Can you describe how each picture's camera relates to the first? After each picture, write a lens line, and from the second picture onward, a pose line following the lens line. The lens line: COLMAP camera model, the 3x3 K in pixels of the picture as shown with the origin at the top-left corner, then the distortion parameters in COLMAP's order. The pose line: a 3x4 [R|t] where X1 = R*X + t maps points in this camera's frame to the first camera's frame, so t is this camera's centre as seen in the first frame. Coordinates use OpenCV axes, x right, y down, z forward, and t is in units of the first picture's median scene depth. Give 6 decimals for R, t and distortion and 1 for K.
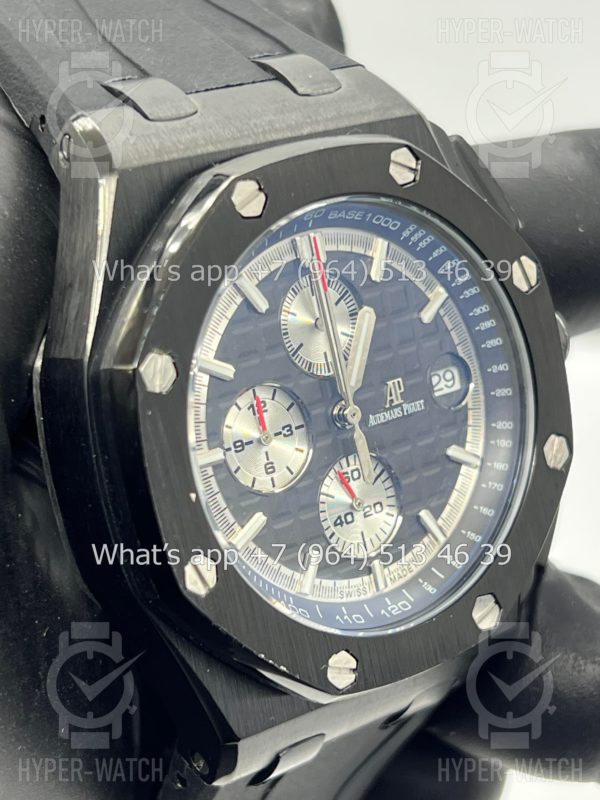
lens RADIAL K [[1877.1, 0, 300.0], [0, 1877.1, 400.0], [0, 0, 1]] dist [0.228077, 0.001834]
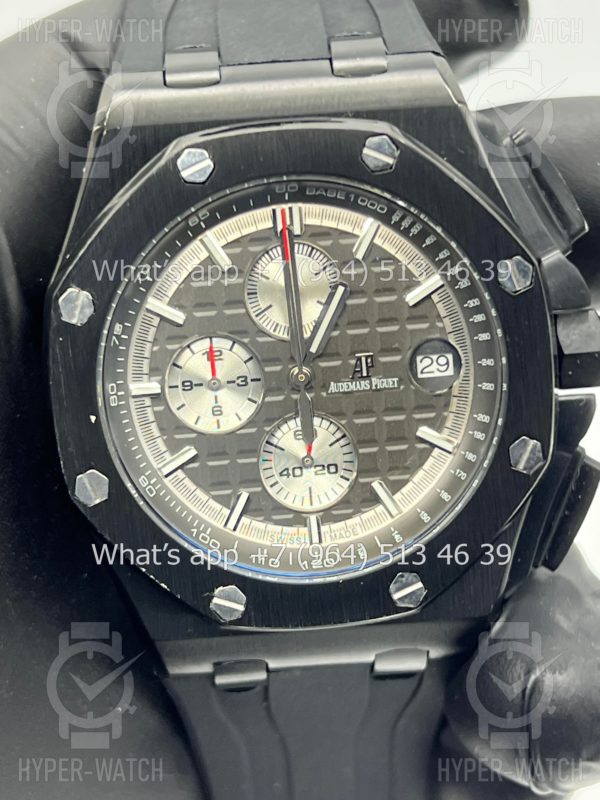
lens RADIAL K [[1877.1, 0, 300.0], [0, 1877.1, 400.0], [0, 0, 1]] dist [0.228077, 0.001834]
pose [[0.824537, 0.186988, -0.534017, 0.600854], [-0.161386, 0.982329, 0.094782, -0.081105], [0.542304, 0.008031, 0.840144, 0.093443]]
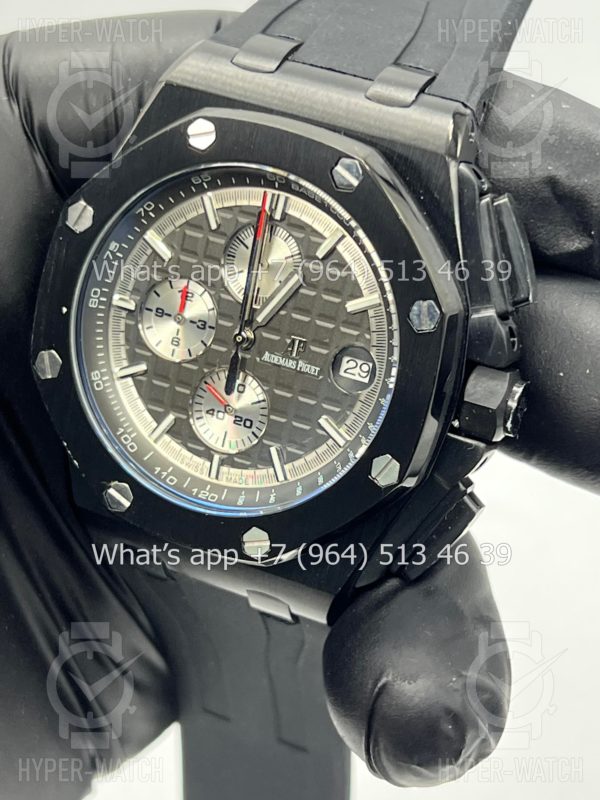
lens RADIAL K [[1877.1, 0, 300.0], [0, 1877.1, 400.0], [0, 0, 1]] dist [0.228077, 0.001834]
pose [[0.469453, 0.454208, -0.757172, 0.997293], [-0.434463, 0.865373, 0.249744, -0.282209], [0.768671, 0.211720, 0.603589, 0.288070]]
